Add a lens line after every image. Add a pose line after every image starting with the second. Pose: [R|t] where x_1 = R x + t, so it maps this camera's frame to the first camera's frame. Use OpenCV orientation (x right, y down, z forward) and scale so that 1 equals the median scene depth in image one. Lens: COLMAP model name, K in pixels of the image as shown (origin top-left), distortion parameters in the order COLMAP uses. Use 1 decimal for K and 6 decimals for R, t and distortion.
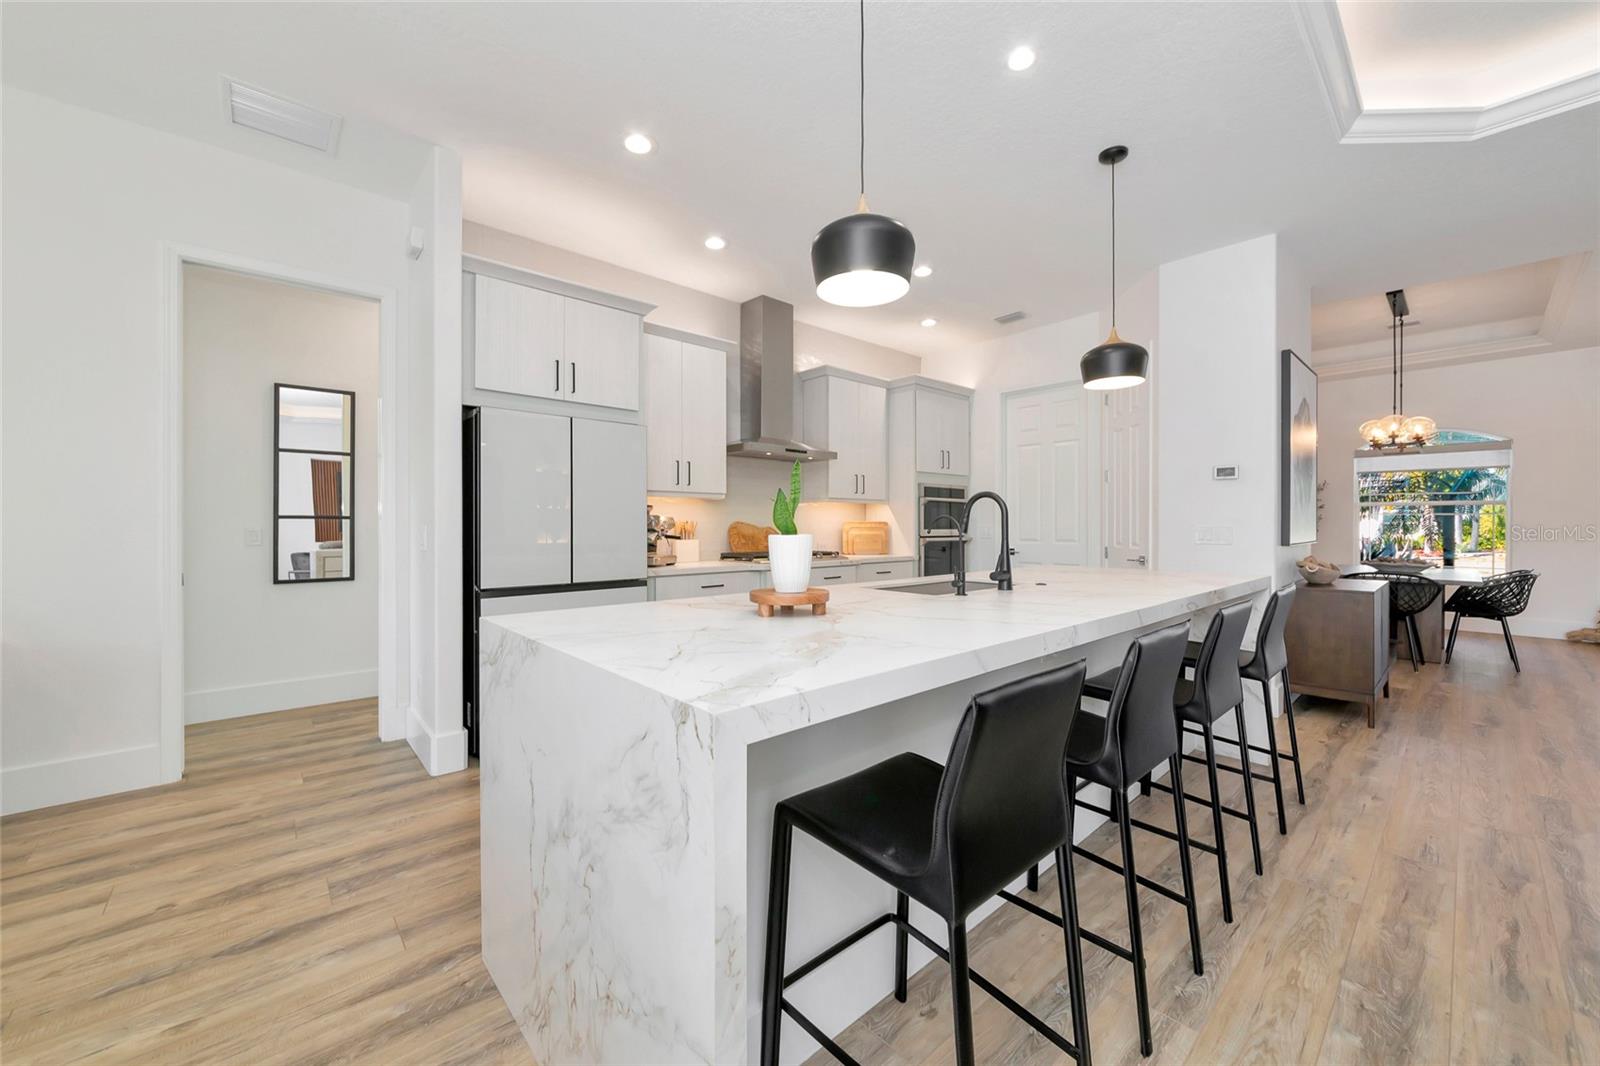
lens RADIAL K [[620.7, 0, 790.1], [0, 620.7, 525.7], [0, 0, 1]] dist [-0.003298, 0.000102]
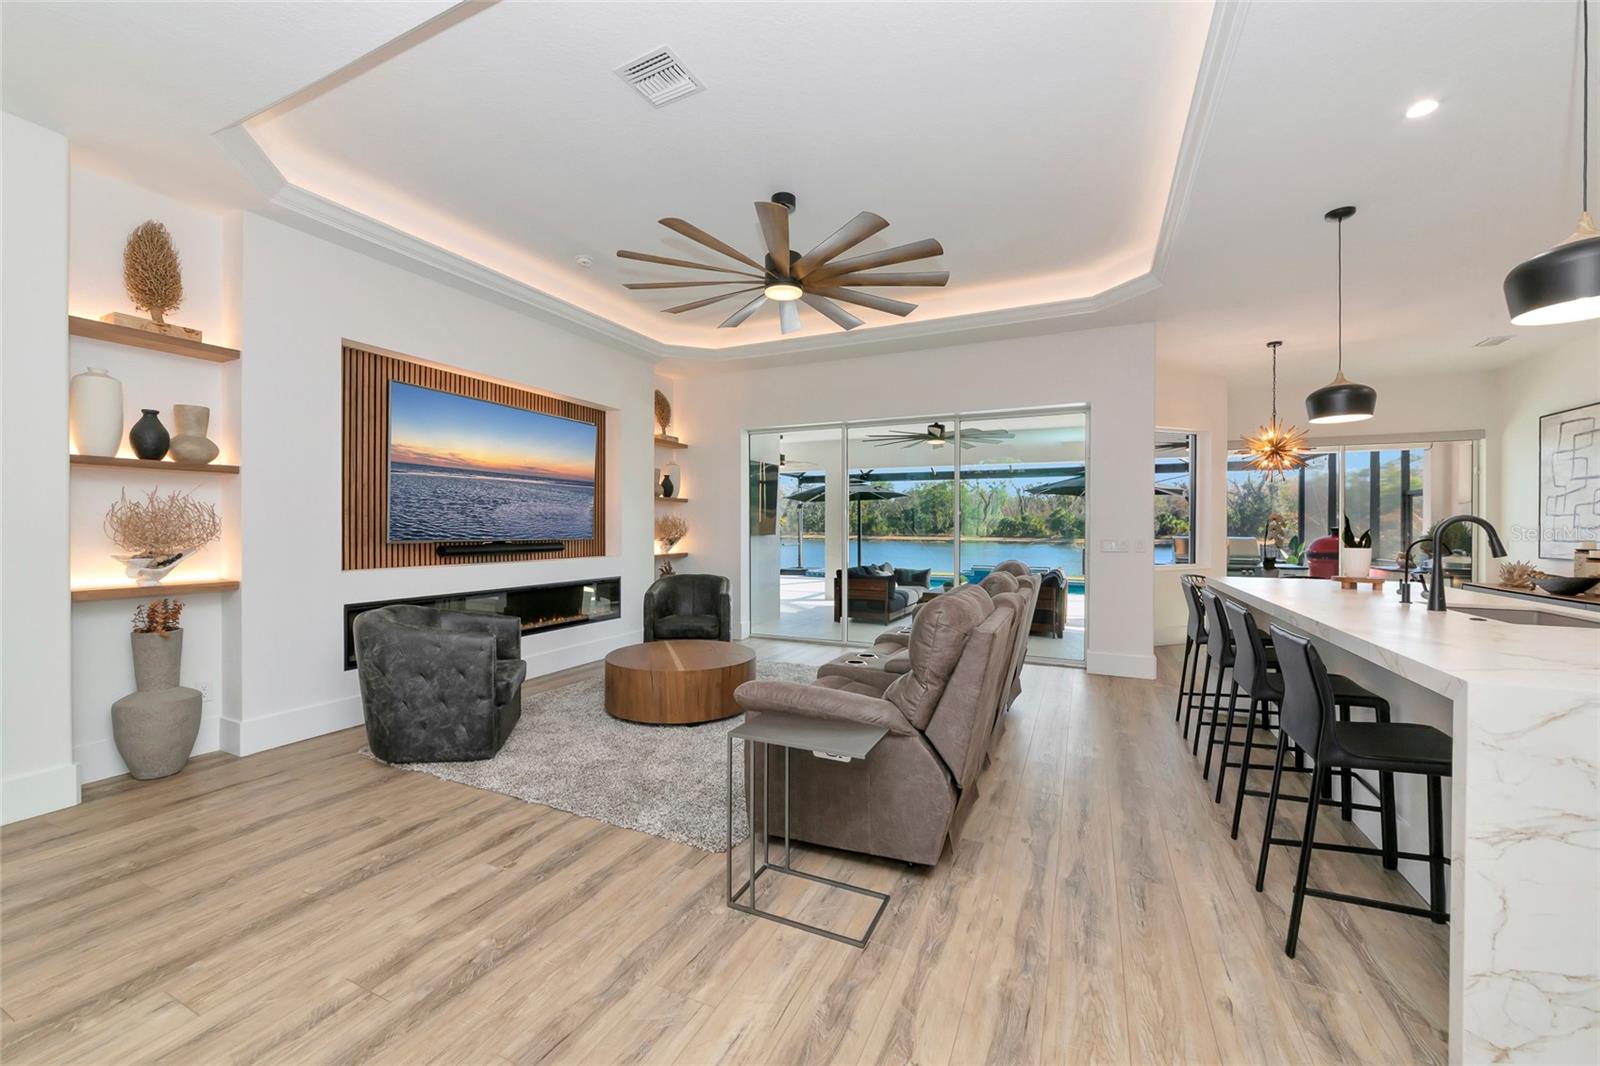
lens RADIAL K [[620.7, 0, 810.2], [0, 620.7, 536.0], [0, 0, 1]] dist [-0.003298, 0.000102]
pose [[-0.916677, 0.005323, -0.399594, 0.782188], [-0.001217, 0.999869, 0.016111, -0.018495], [0.399628, 0.015255, -0.916551, 0.693693]]
